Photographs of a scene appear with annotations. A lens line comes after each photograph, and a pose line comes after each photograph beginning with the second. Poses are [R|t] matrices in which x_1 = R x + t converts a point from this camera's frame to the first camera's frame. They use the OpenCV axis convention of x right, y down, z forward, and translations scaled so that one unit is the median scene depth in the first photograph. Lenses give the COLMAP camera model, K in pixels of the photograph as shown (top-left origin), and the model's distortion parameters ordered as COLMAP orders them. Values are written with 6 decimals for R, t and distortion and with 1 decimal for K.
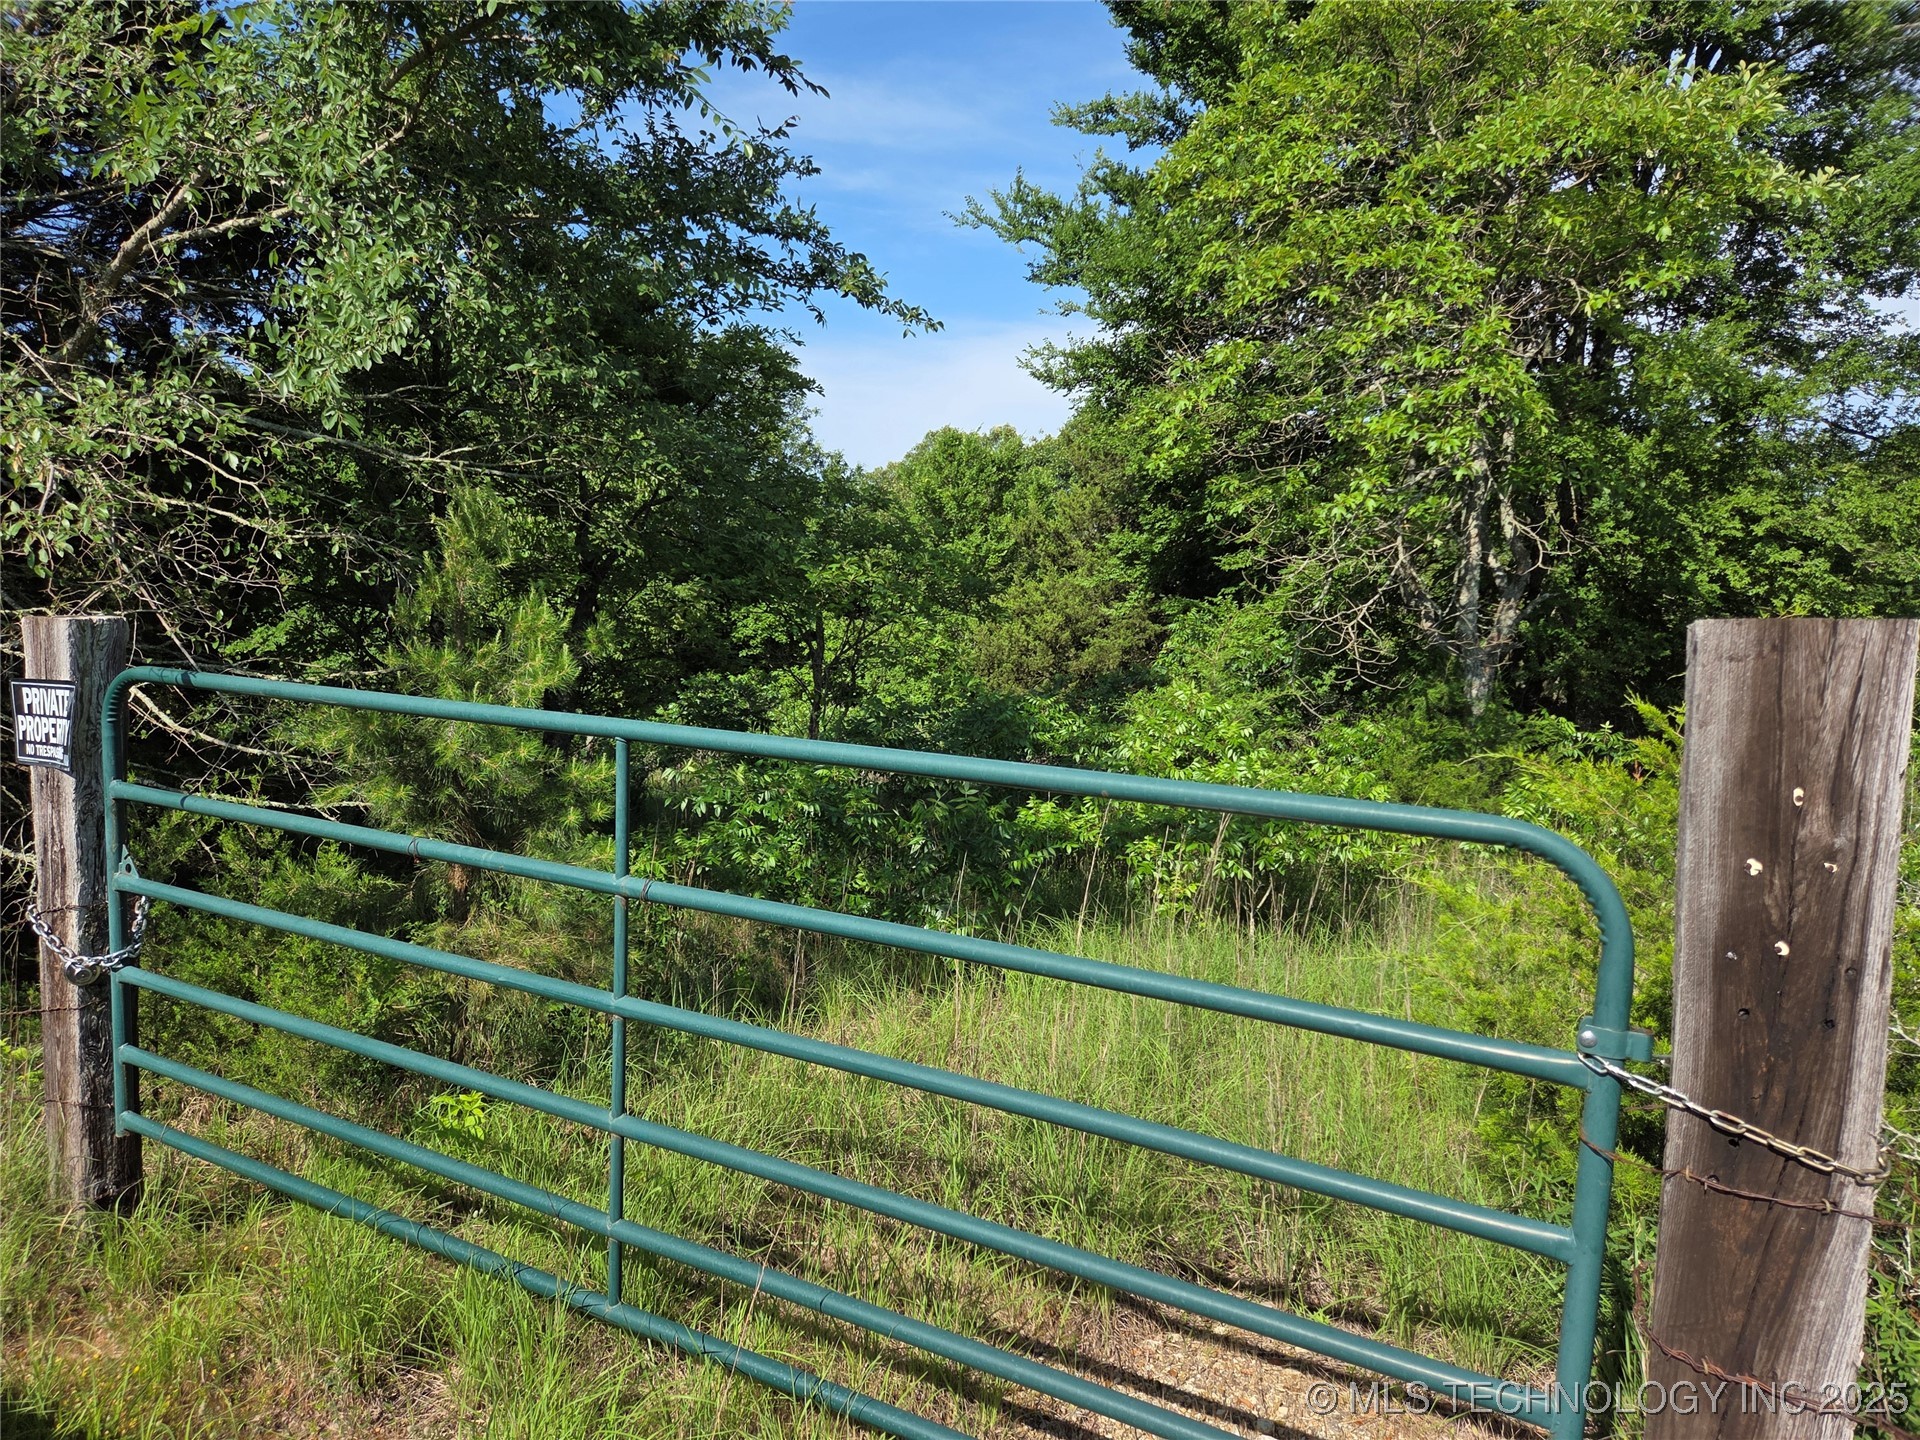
lens RADIAL K [[1211.4, 0, 960.0], [0, 1211.4, 720.0], [0, 0, 1]] dist [0.006476, -0.000332]
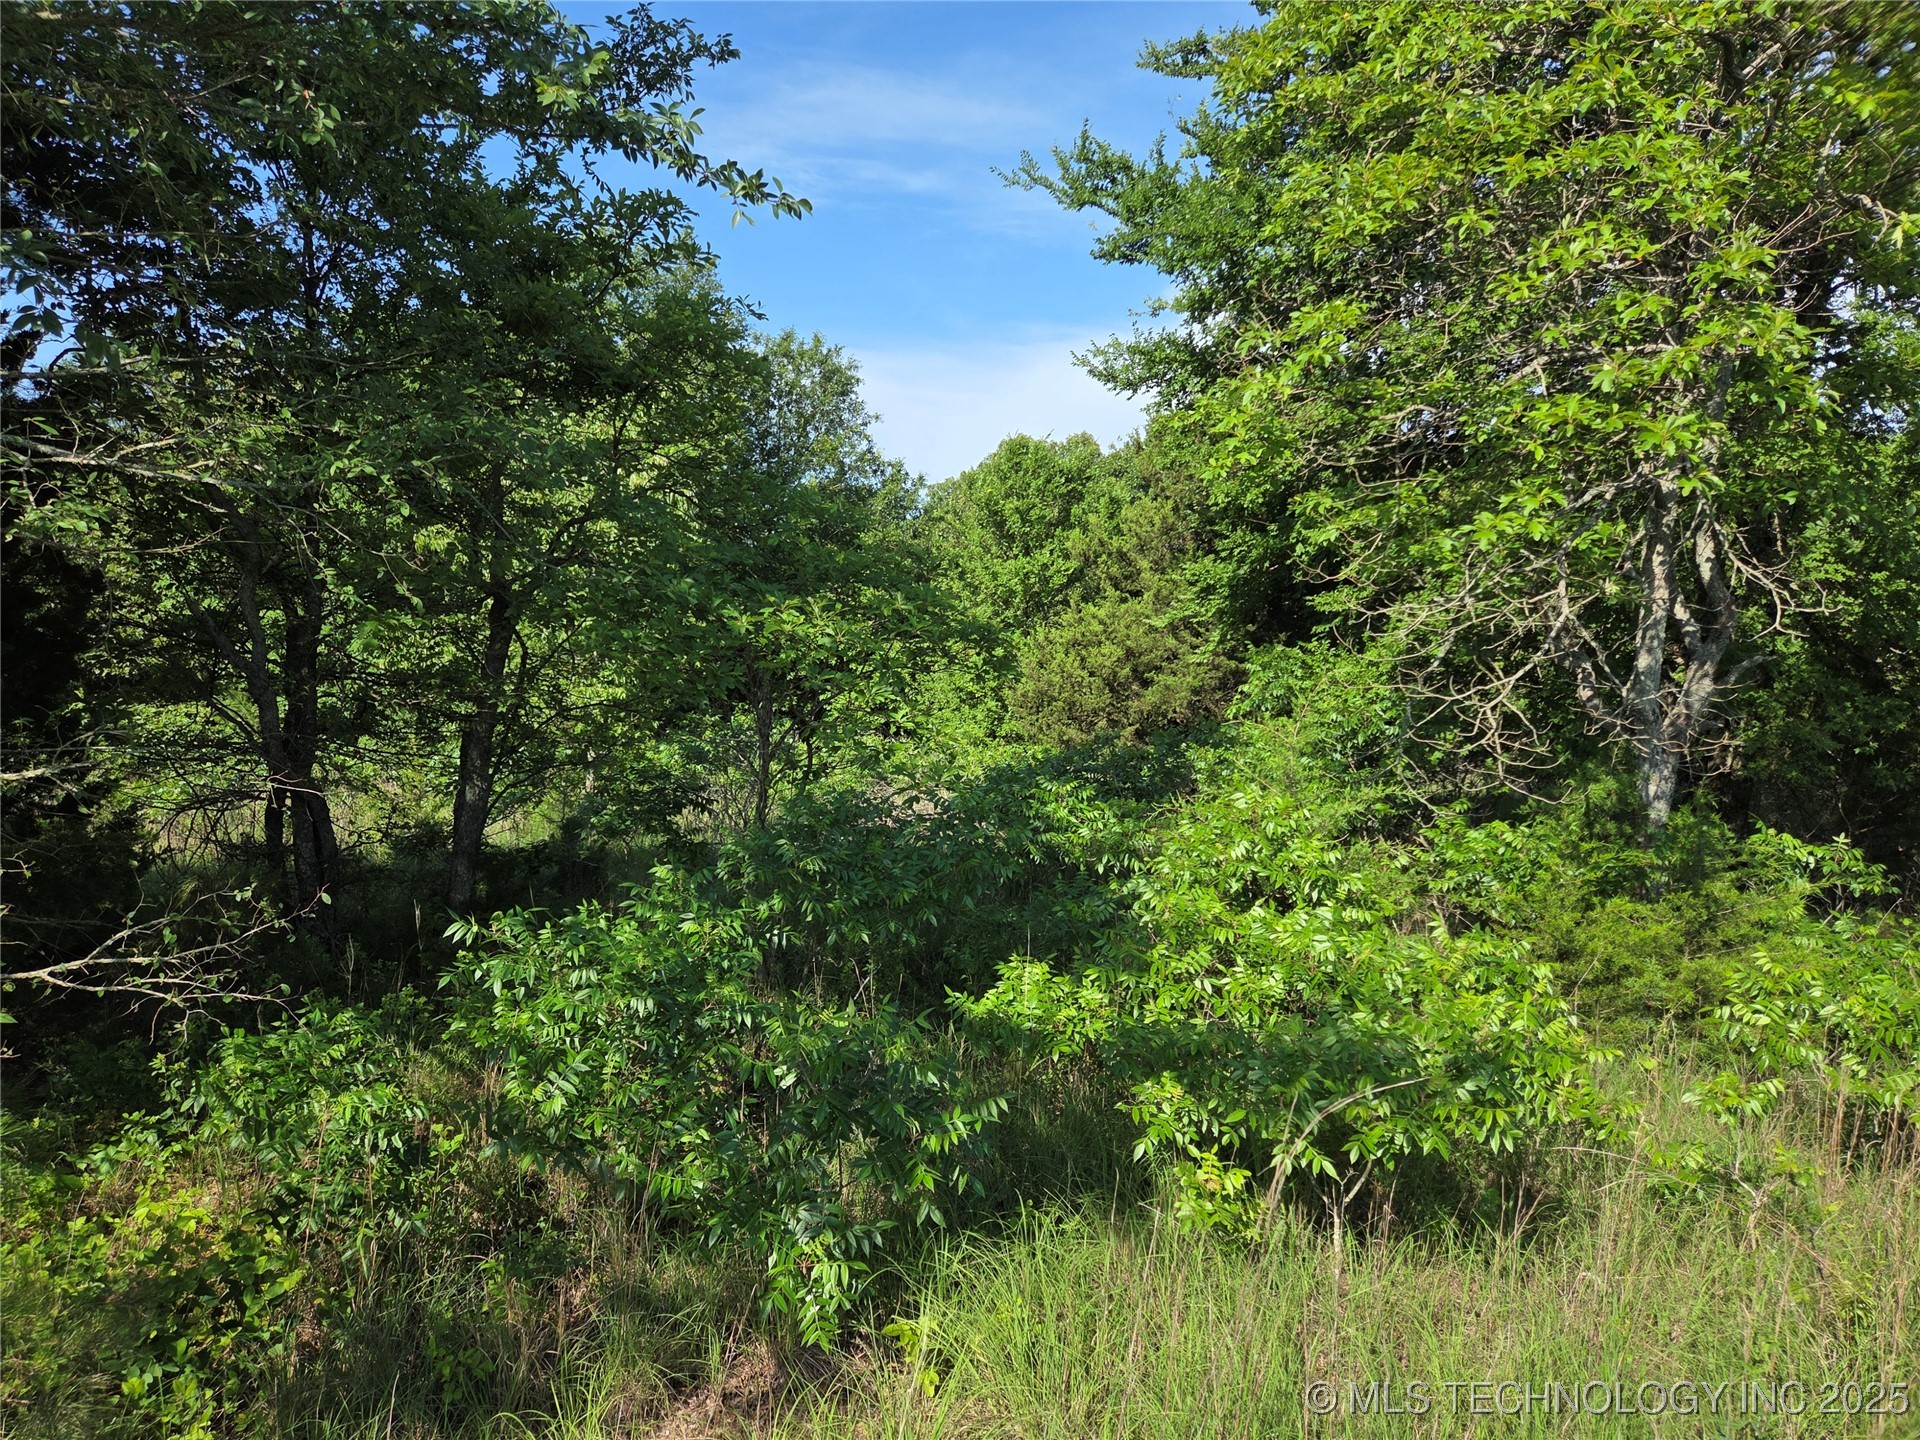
lens RADIAL K [[1284.0, 0, 923.0], [0, 1284.0, 752.8], [0, 0, 1]] dist [0.005723, -0.000864]
pose [[0.996639, 0.024150, -0.078280, 0.036651], [-0.023706, 0.999697, 0.006596, -0.032692], [0.078415, -0.004718, 0.996910, 0.156710]]
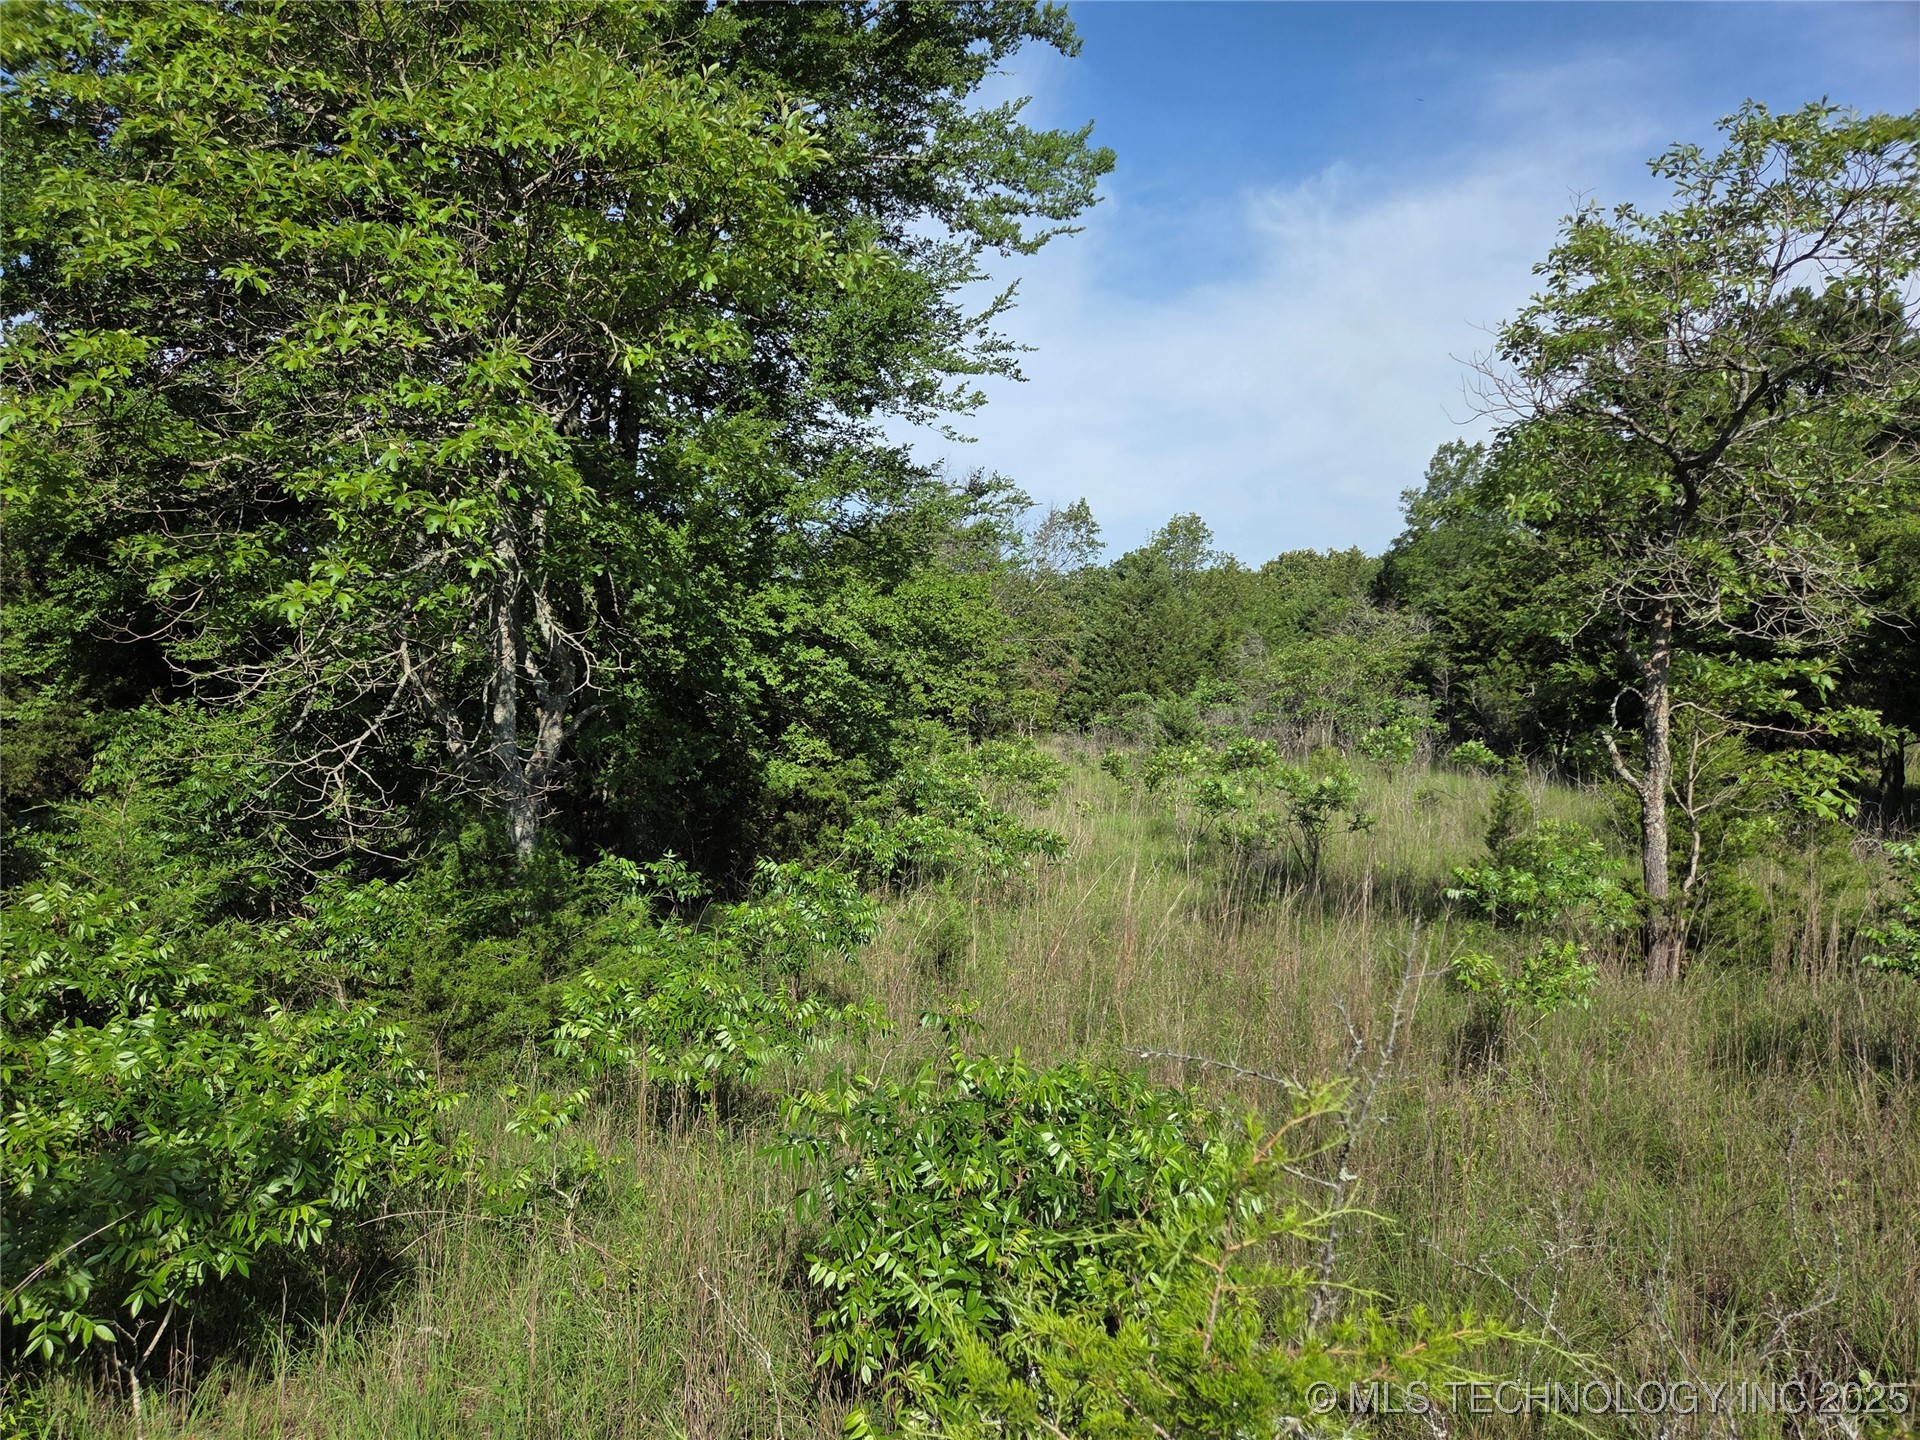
lens RADIAL K [[1271.5, 0, 951.5], [0, 1271.5, 754.7], [0, 0, 1]] dist [0.084770, -0.071652]
pose [[0.746720, -0.046578, 0.663506, 0.064206], [0.068617, 0.997617, -0.007191, -0.038974], [-0.661590, 0.050897, 0.748136, 0.144839]]
